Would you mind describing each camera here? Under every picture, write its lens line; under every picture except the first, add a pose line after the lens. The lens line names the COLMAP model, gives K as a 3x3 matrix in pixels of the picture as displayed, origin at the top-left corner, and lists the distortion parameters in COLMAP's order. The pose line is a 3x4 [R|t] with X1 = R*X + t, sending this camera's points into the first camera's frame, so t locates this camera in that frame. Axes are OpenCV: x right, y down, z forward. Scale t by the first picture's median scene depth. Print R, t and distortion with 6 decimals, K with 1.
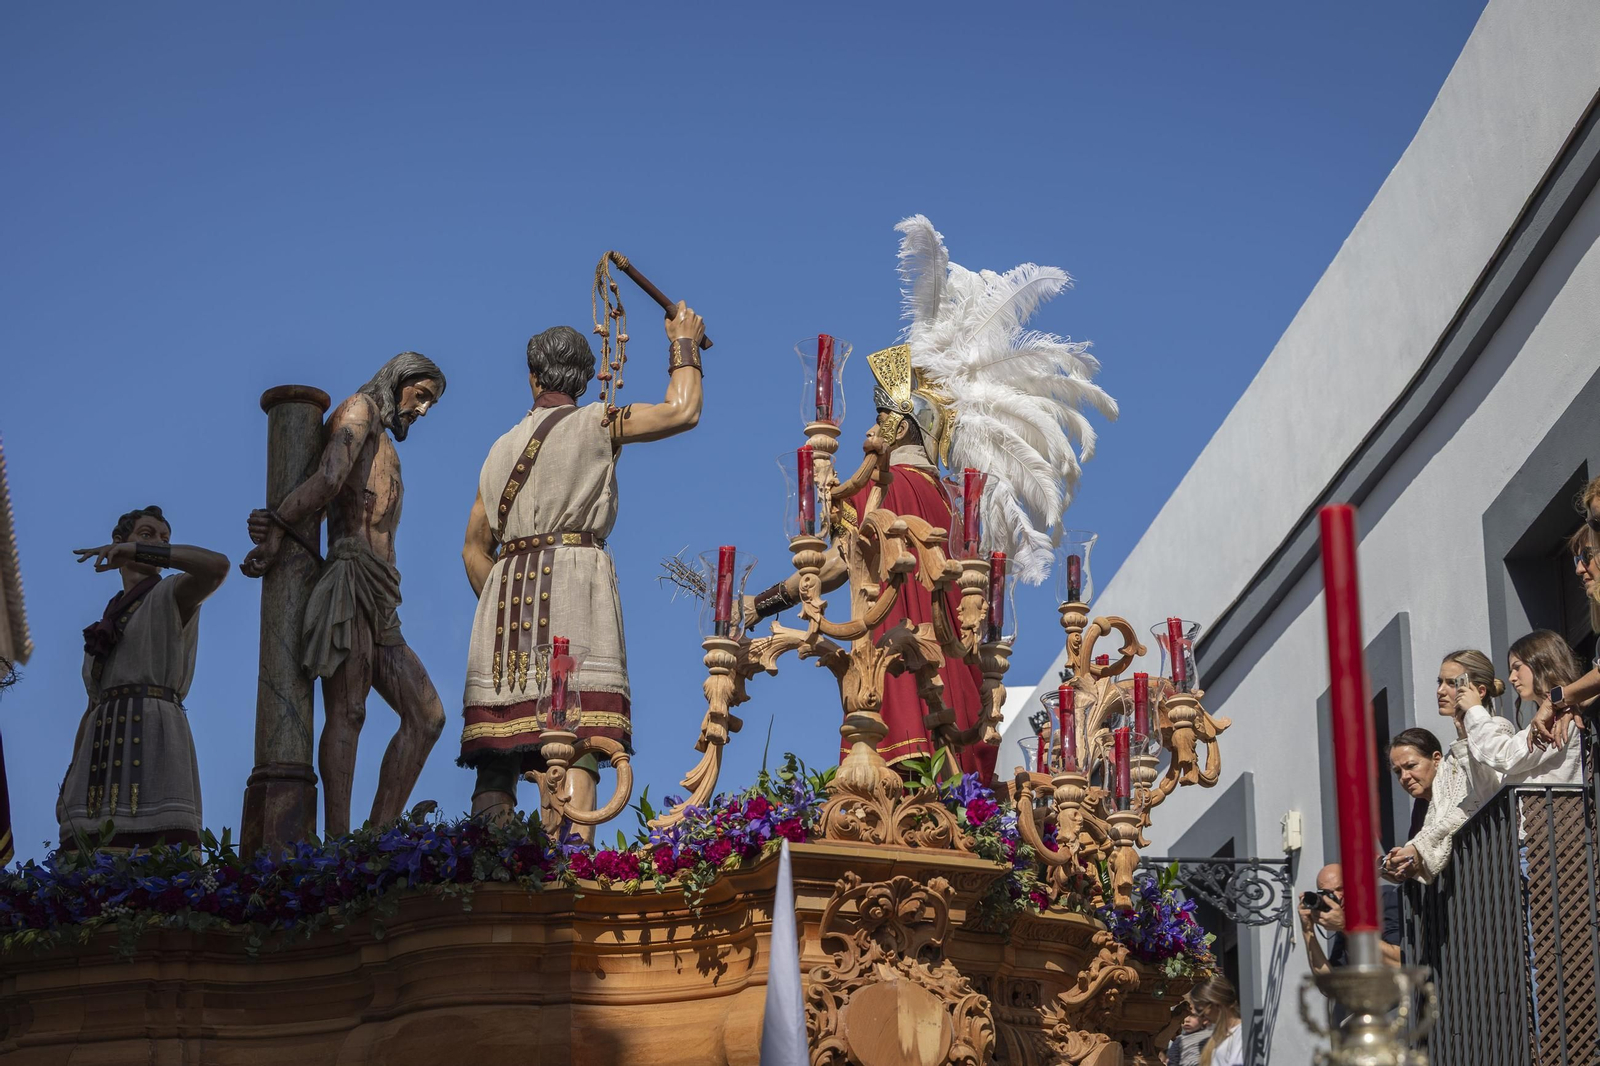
lens RADIAL K [[3569.0, 0, 800.9], [0, 3569.0, 533.8], [0, 0, 1]] dist [-0.004990, 0.000000]
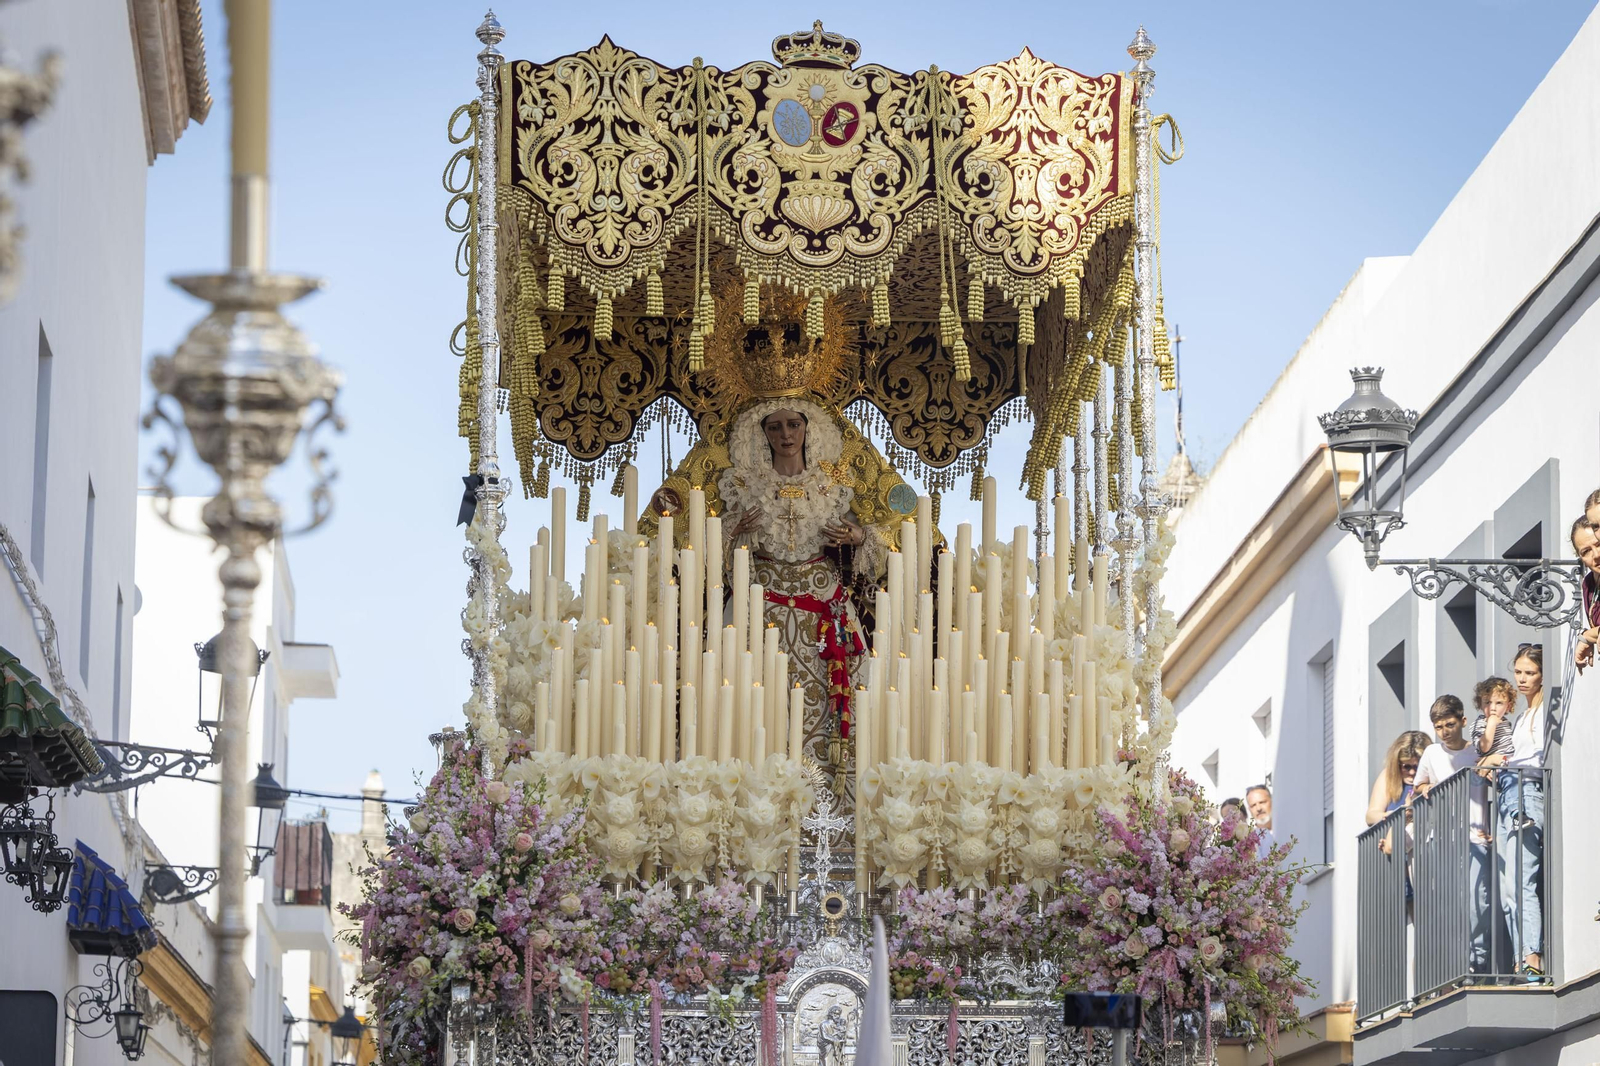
lens RADIAL K [[5912.2, 0, 799.9], [0, 5912.2, 535.5], [0, 0, 1]] dist [0.397999, 0.000000]
pose [[0.995777, -0.007687, -0.091481, 0.067588], [0.022902, 0.985783, 0.166456, -0.183068], [0.088901, -0.167848, 0.981796, -0.599542]]
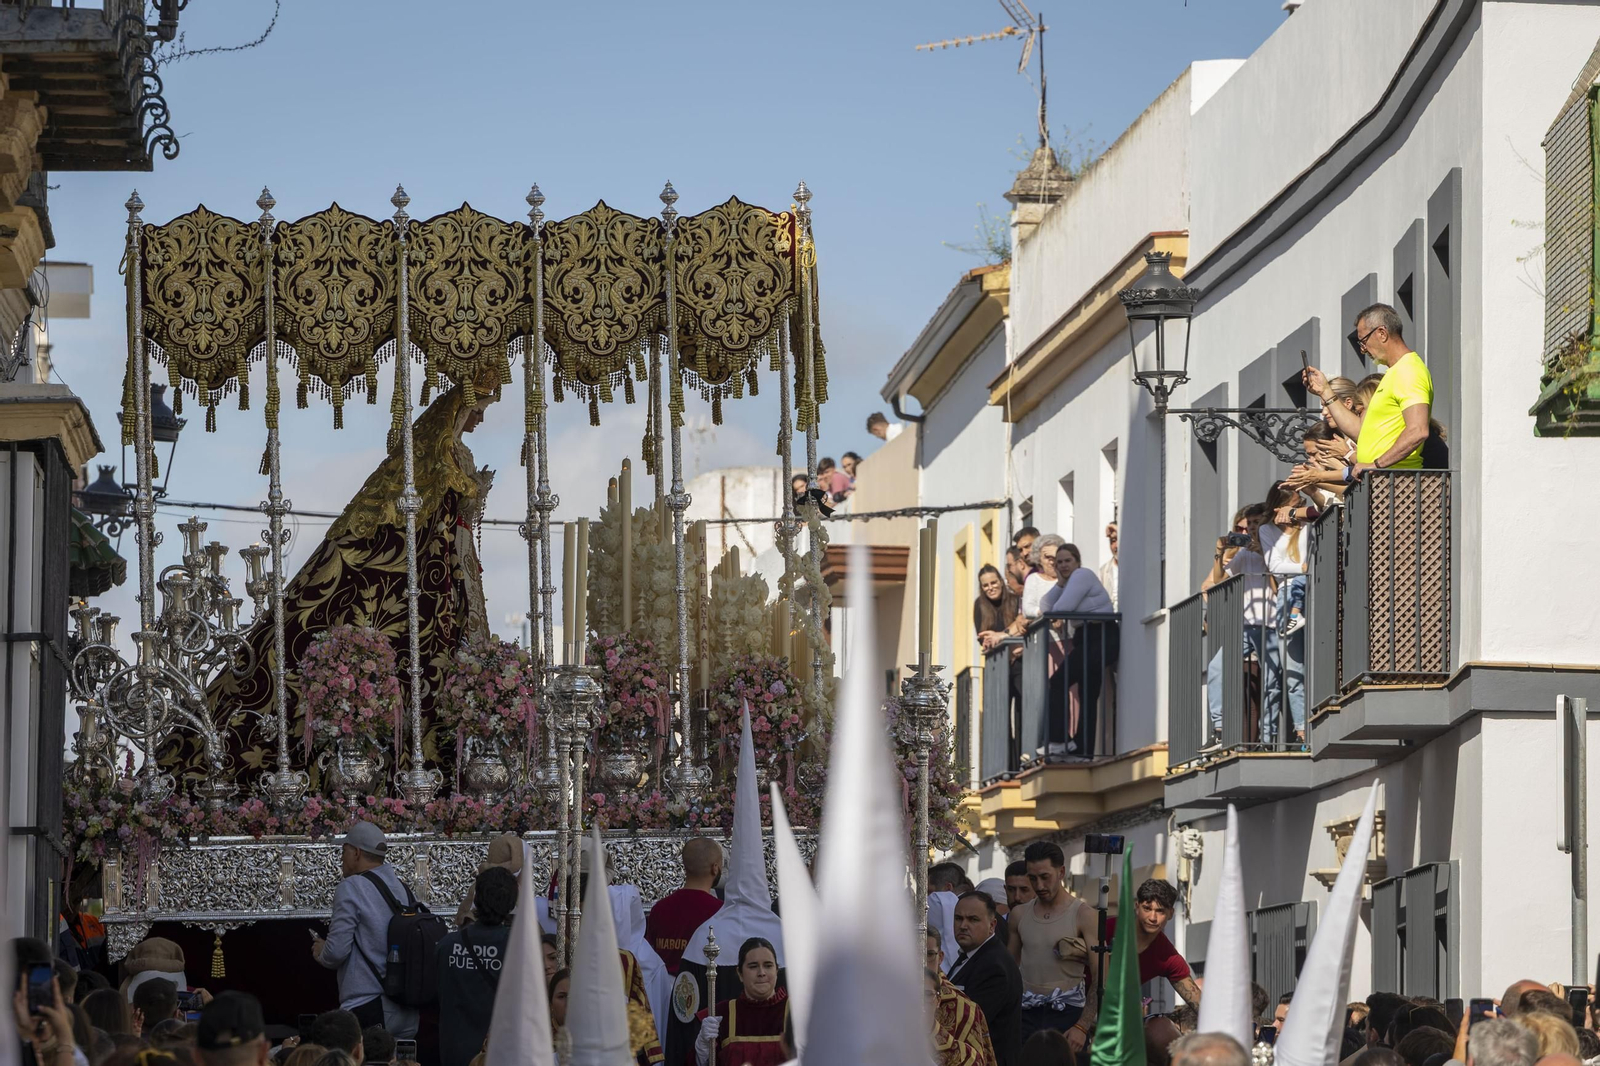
lens RADIAL K [[9116.7, 0, 799.5], [0, 9116.7, 532.4], [0, 0, 1]] dist [0.006925, 0.000000]
pose [[0.997906, 0.001106, -0.064669, 0.146761], [0.014581, 0.970268, 0.241594, -0.577134], [0.063013, -0.242031, 0.968220, -1.881439]]
